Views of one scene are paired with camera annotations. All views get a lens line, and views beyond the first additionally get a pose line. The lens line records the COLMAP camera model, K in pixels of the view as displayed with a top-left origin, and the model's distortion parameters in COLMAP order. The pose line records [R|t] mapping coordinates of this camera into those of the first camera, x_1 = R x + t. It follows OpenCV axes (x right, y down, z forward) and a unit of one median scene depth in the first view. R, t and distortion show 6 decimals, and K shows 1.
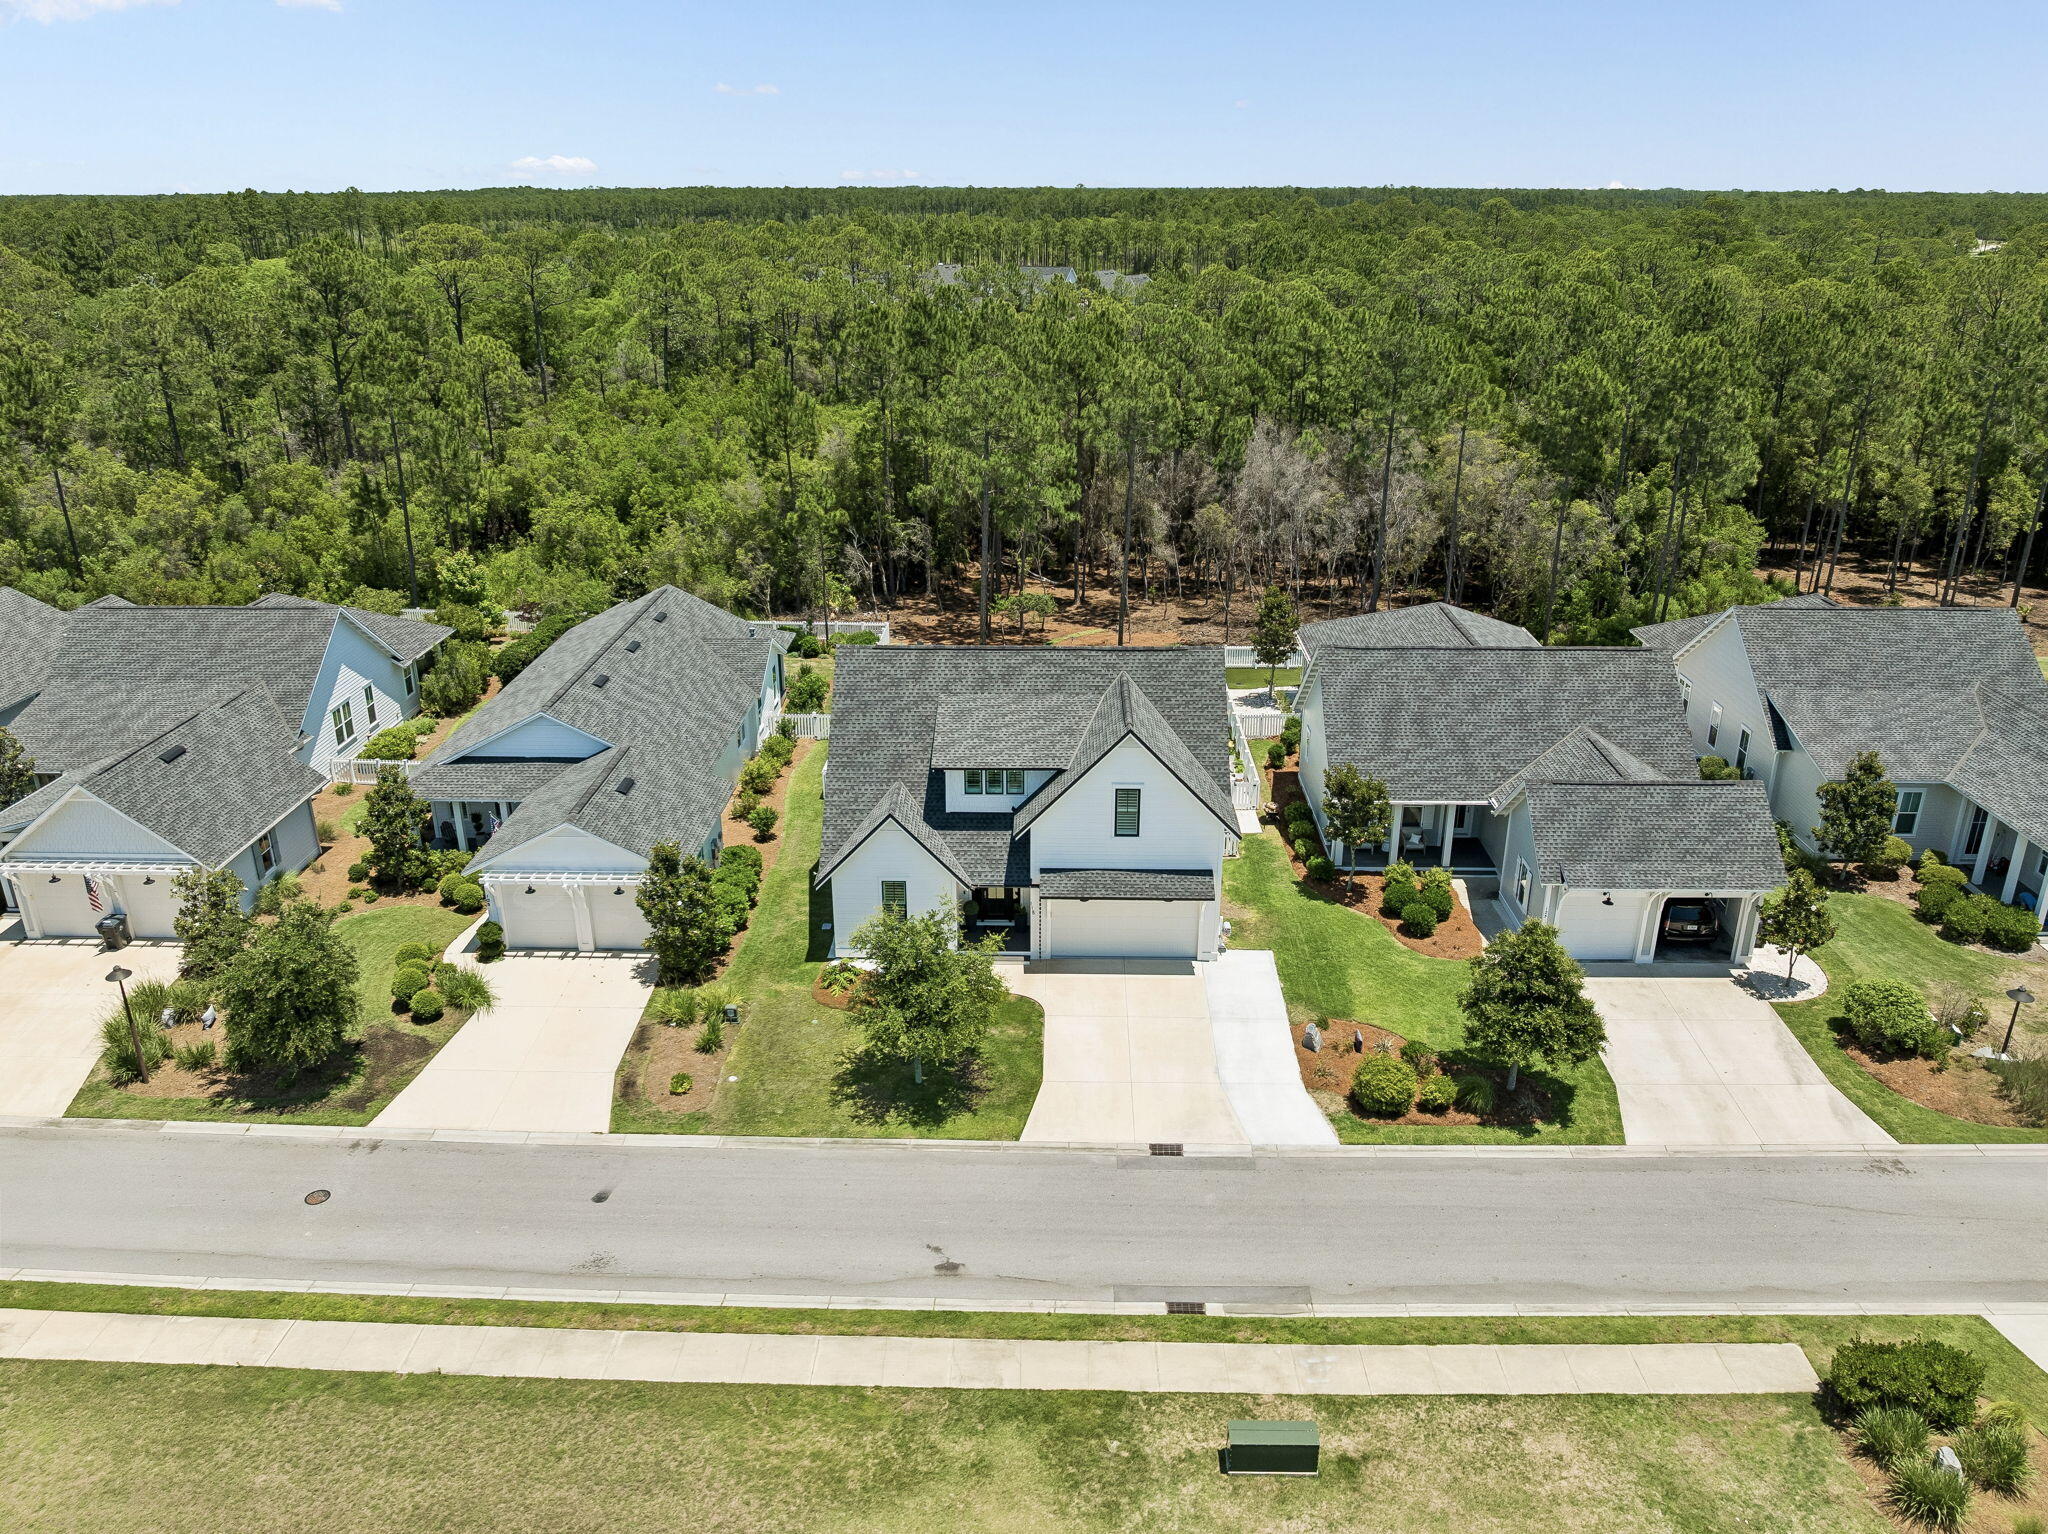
lens RADIAL K [[1431.2, 0, 1024.0], [0, 1431.2, 767.0], [0, 0, 1]] dist [-0.029658, -0.004283]
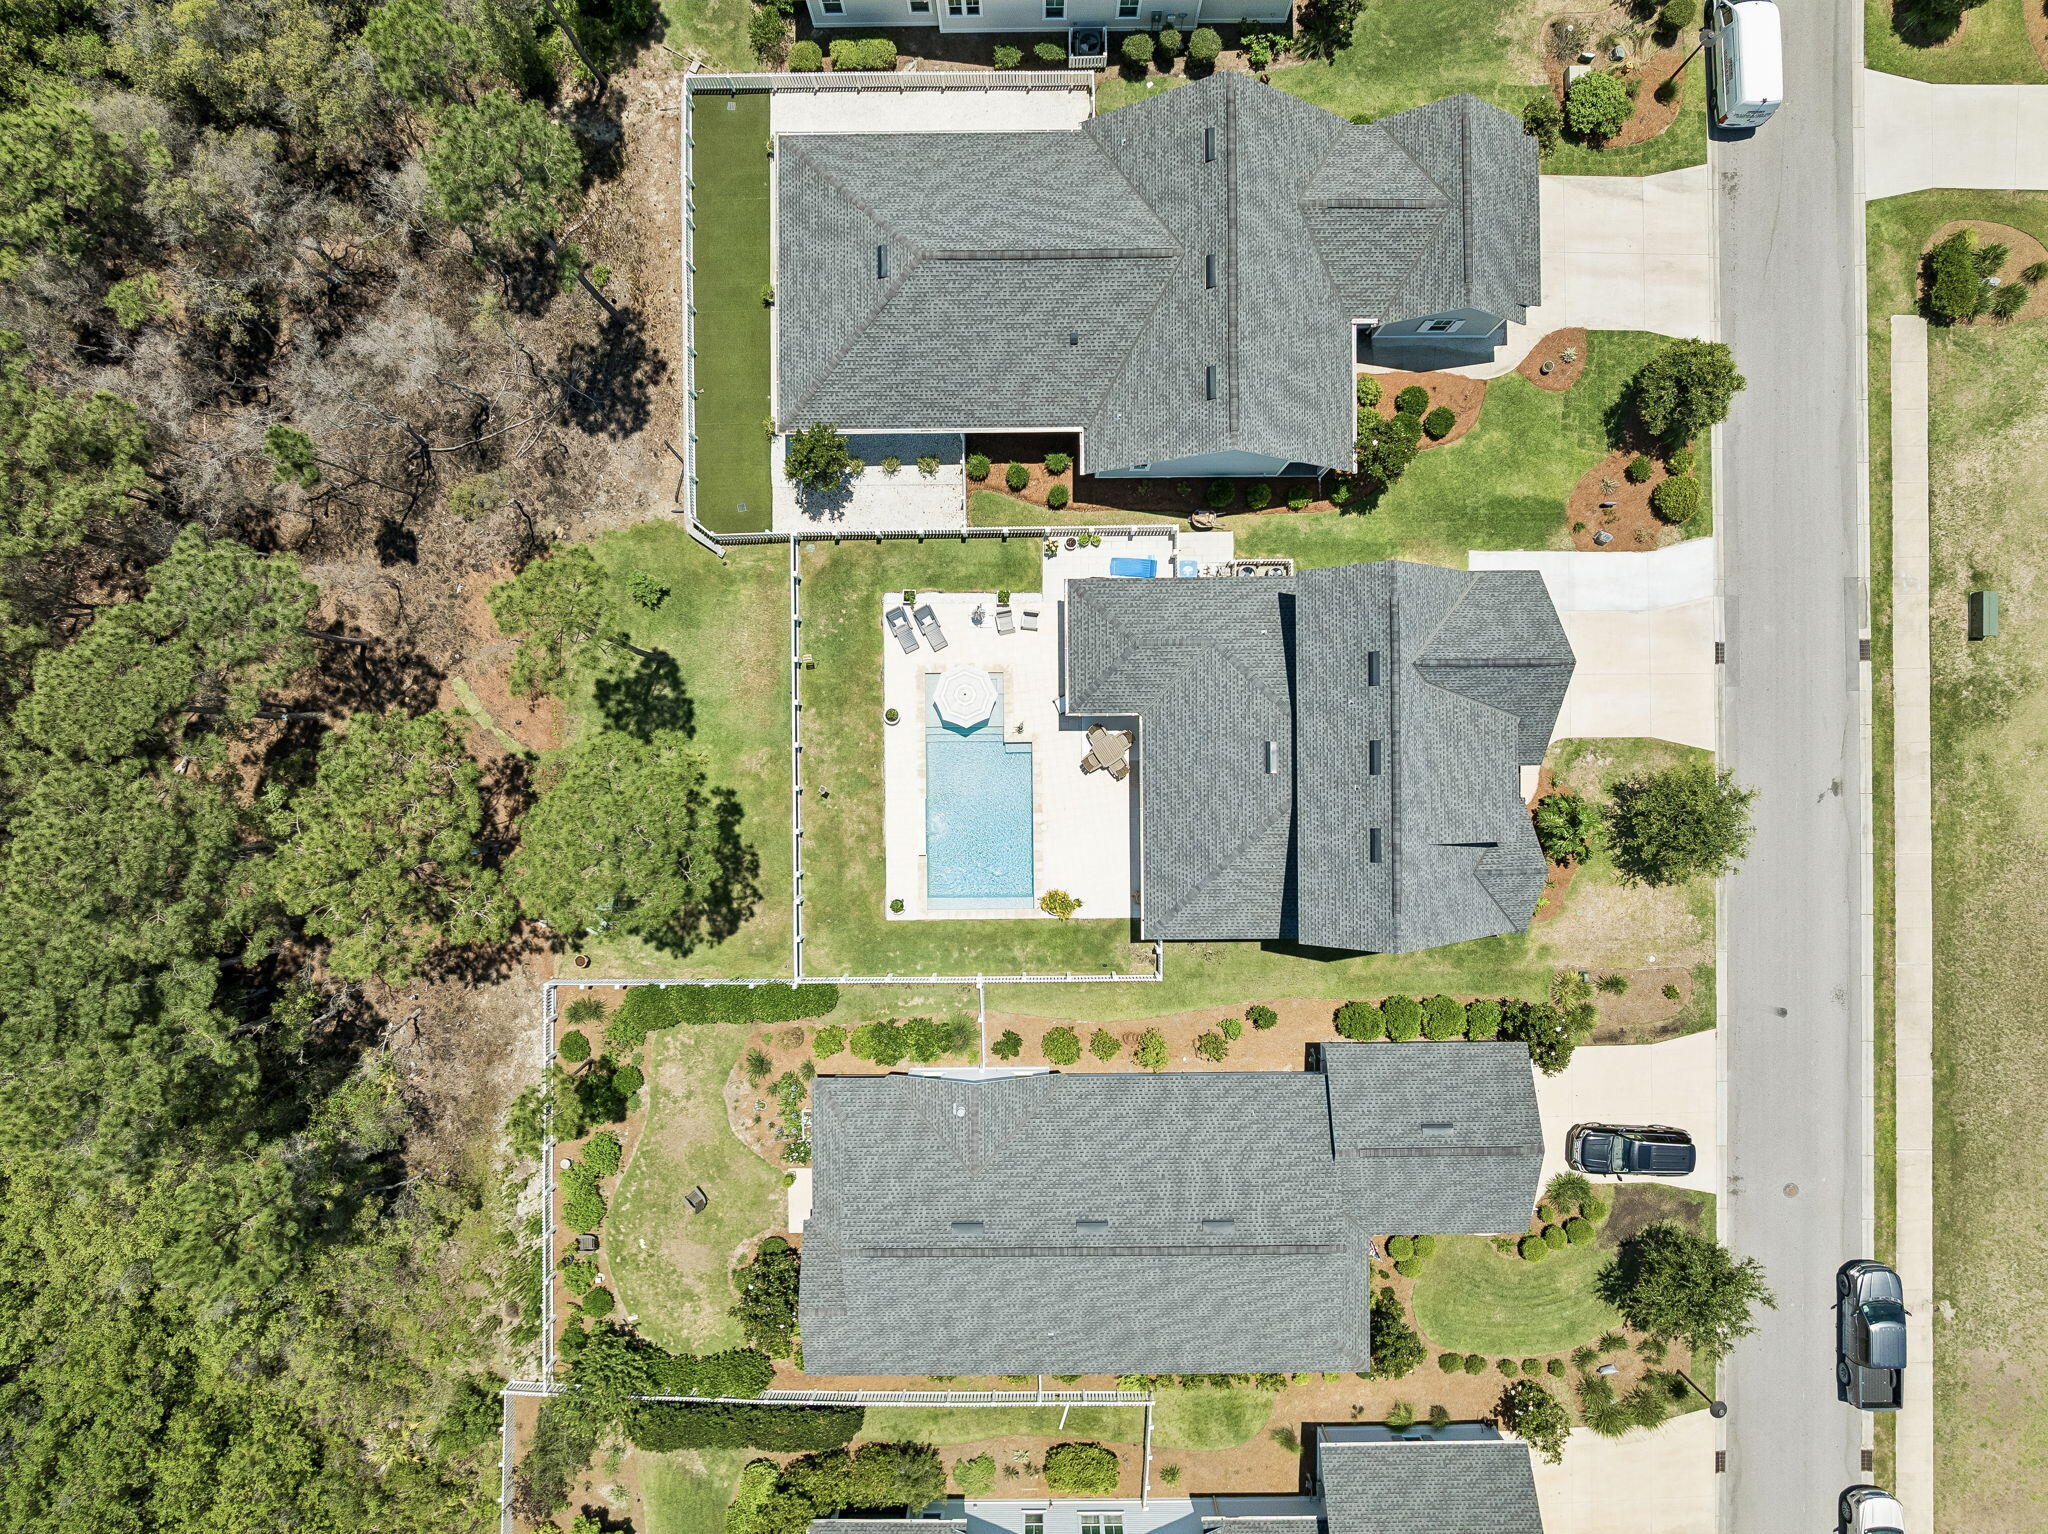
lens RADIAL K [[1431.2, 0, 1024.0], [0, 1431.2, 767.0], [0, 0, 1]] dist [-0.029658, -0.004283]
pose [[-0.036290, -0.999312, -0.007708, 0.021090], [0.395782, -0.021454, 0.918094, -1.658392], [-0.917627, 0.030267, 0.396288, 1.282022]]
